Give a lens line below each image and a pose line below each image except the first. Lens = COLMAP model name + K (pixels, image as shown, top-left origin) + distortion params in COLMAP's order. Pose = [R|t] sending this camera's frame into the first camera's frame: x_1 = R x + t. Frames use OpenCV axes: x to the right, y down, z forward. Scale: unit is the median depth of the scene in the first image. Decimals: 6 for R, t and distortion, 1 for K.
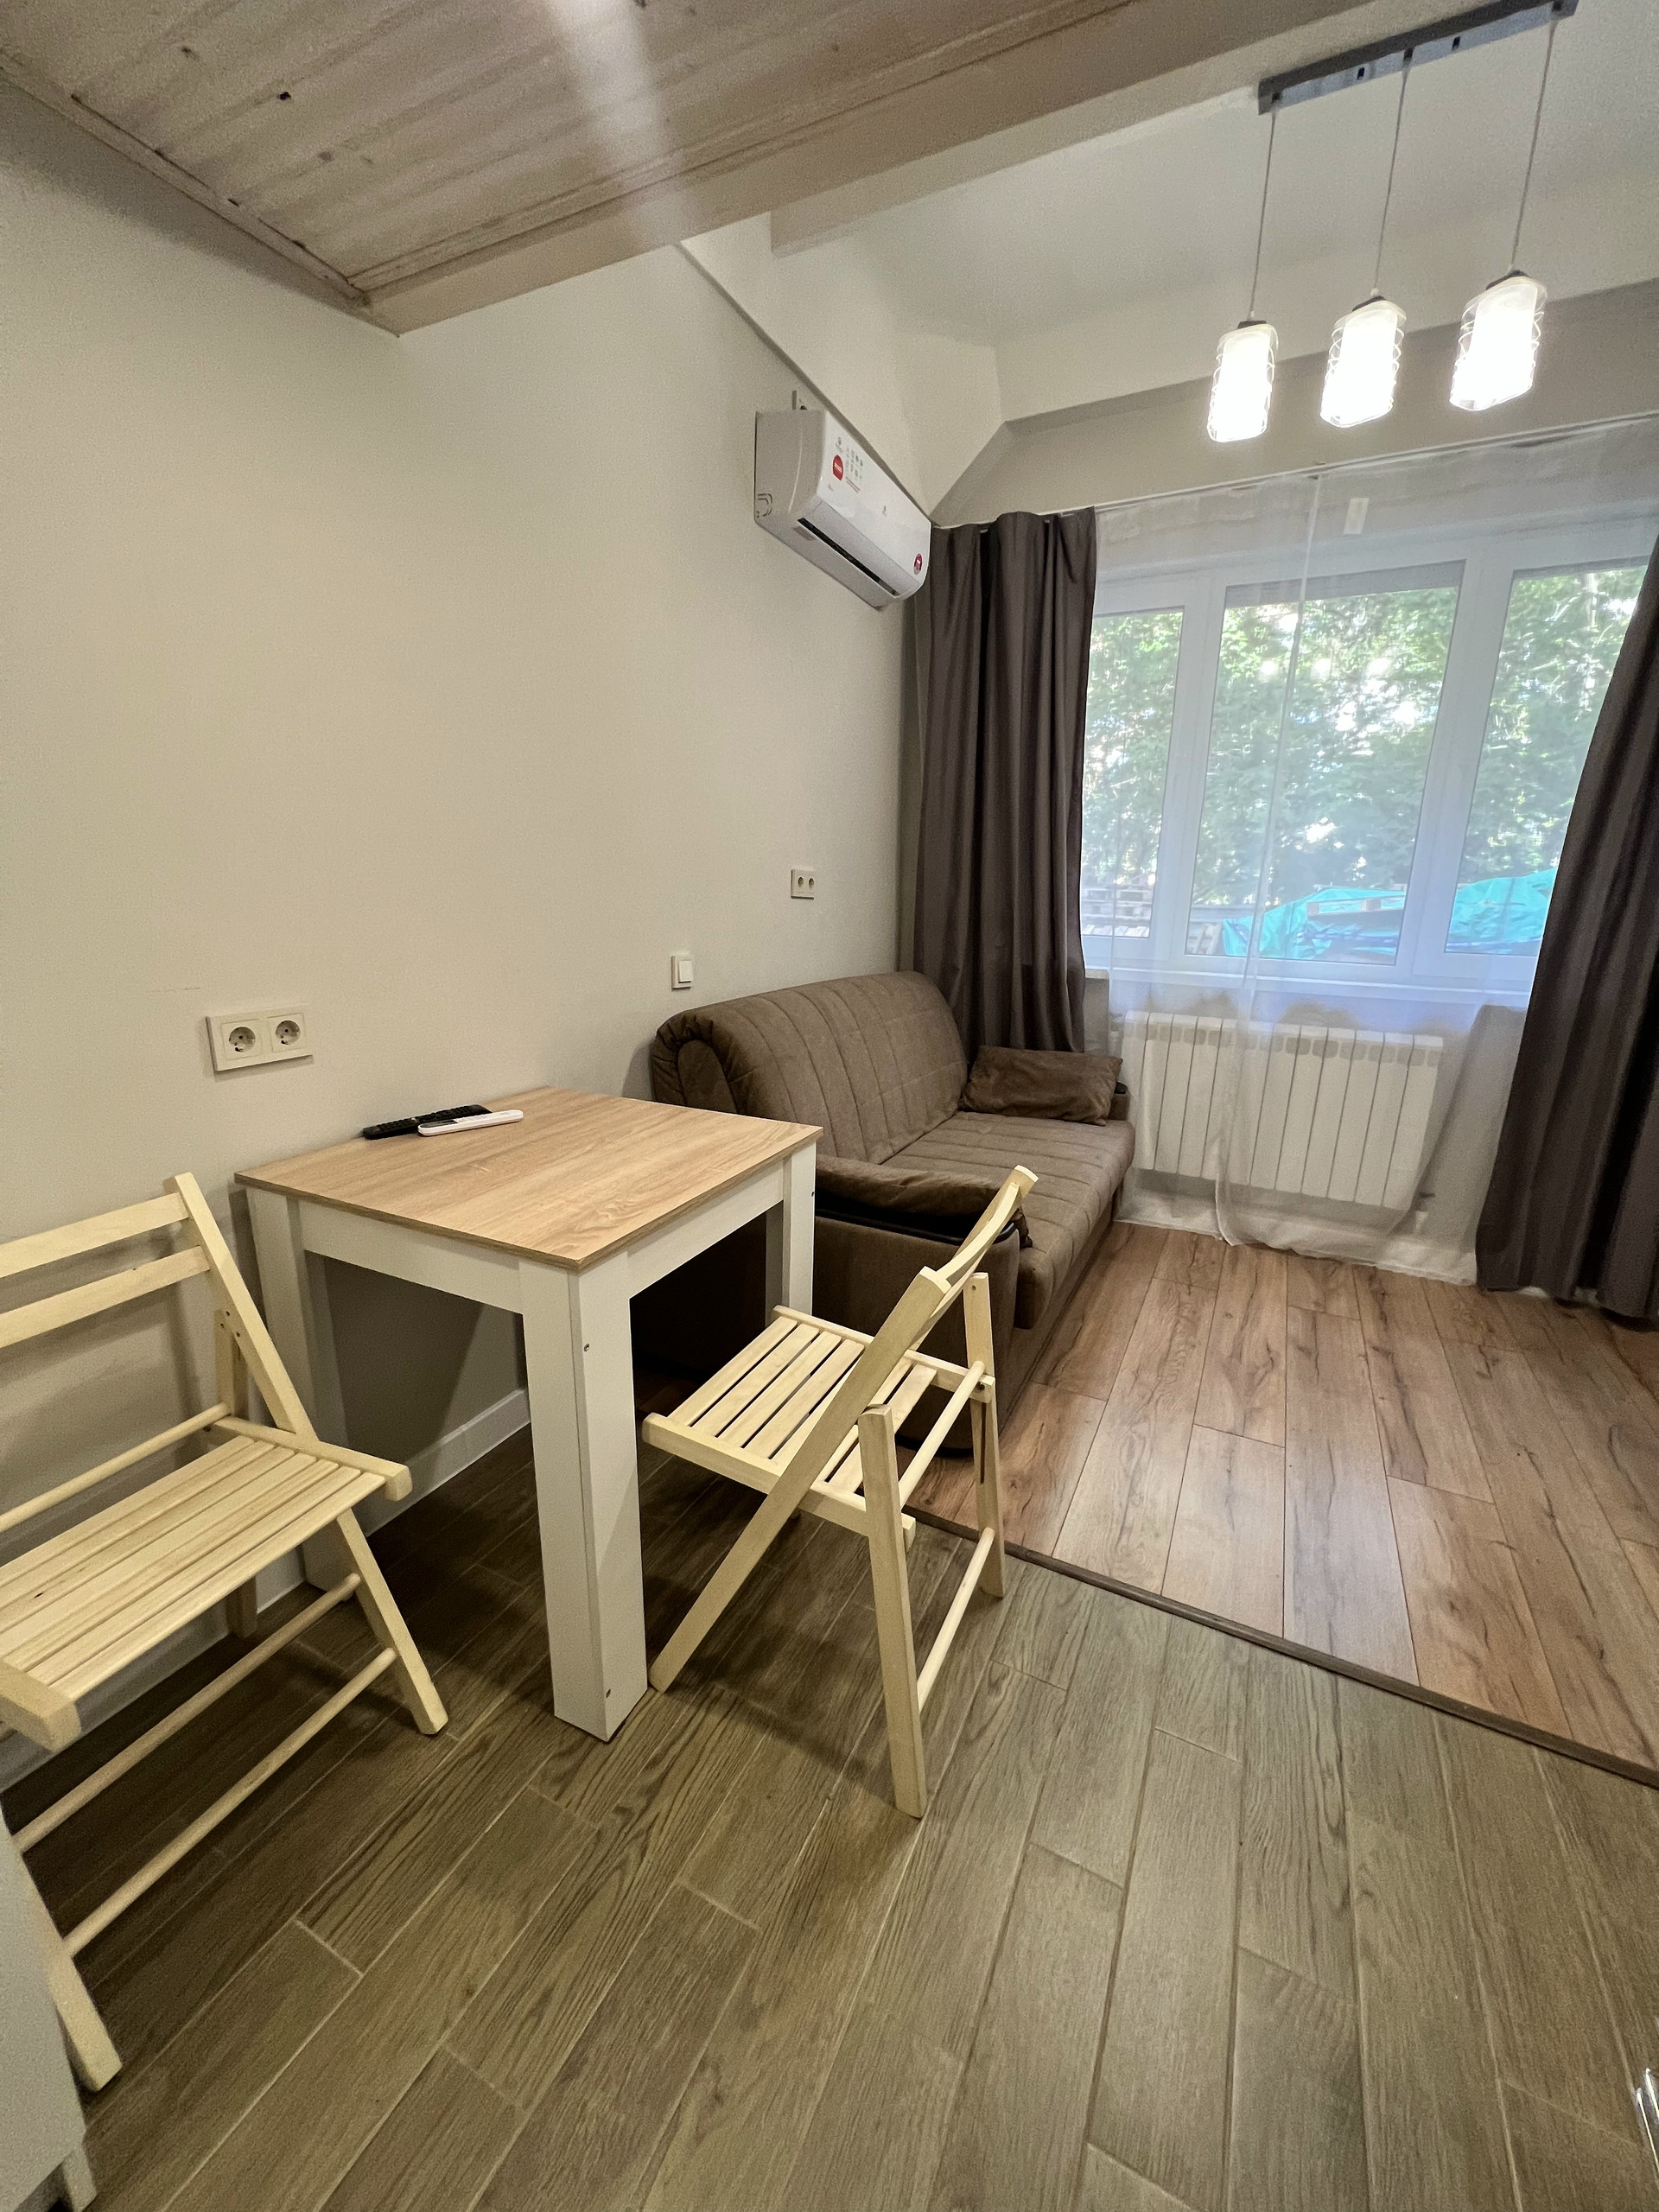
lens RADIAL K [[884.1, 0, 831.2], [0, 884.1, 1109.9], [0, 0, 1]] dist [-0.002051, 0.000104]
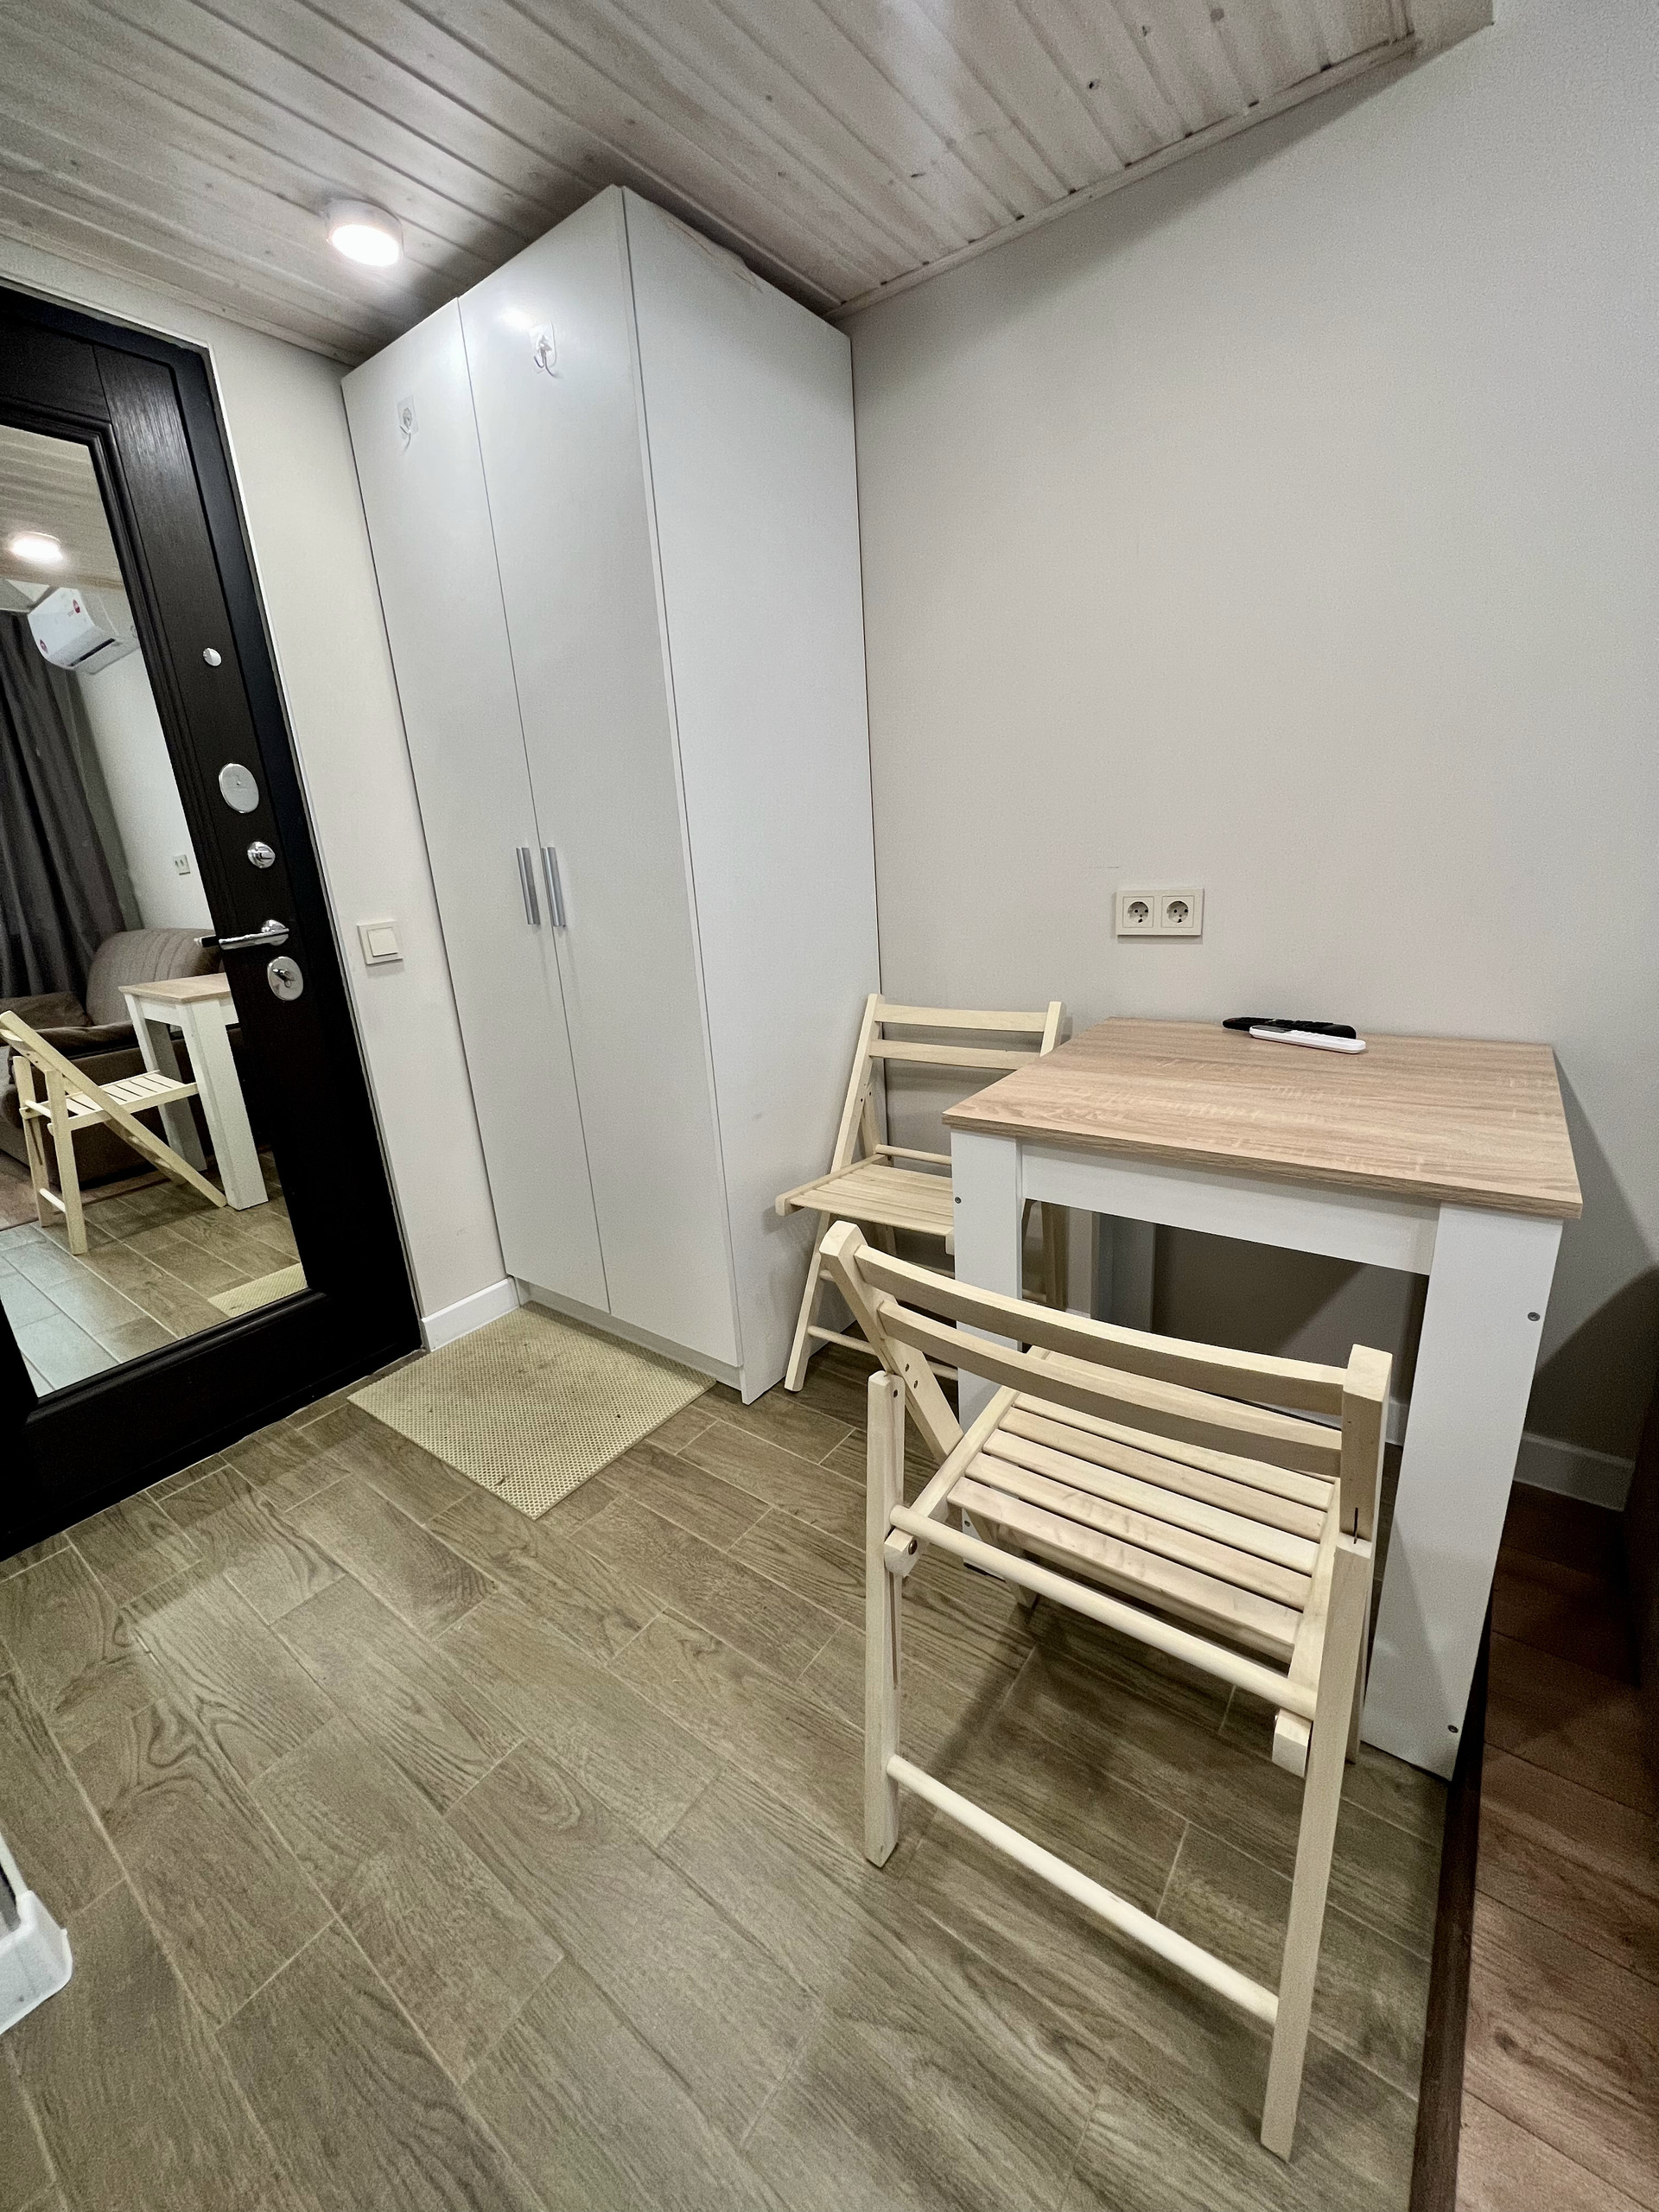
lens RADIAL K [[884.1, 0, 833.4], [0, 884.1, 1105.7], [0, 0, 1]] dist [-0.002051, 0.000104]
pose [[-0.175008, 0.279954, -0.943927, 0.657952], [-0.189997, 0.931099, 0.311376, -0.134787], [0.966061, 0.233837, -0.109760, 0.817049]]
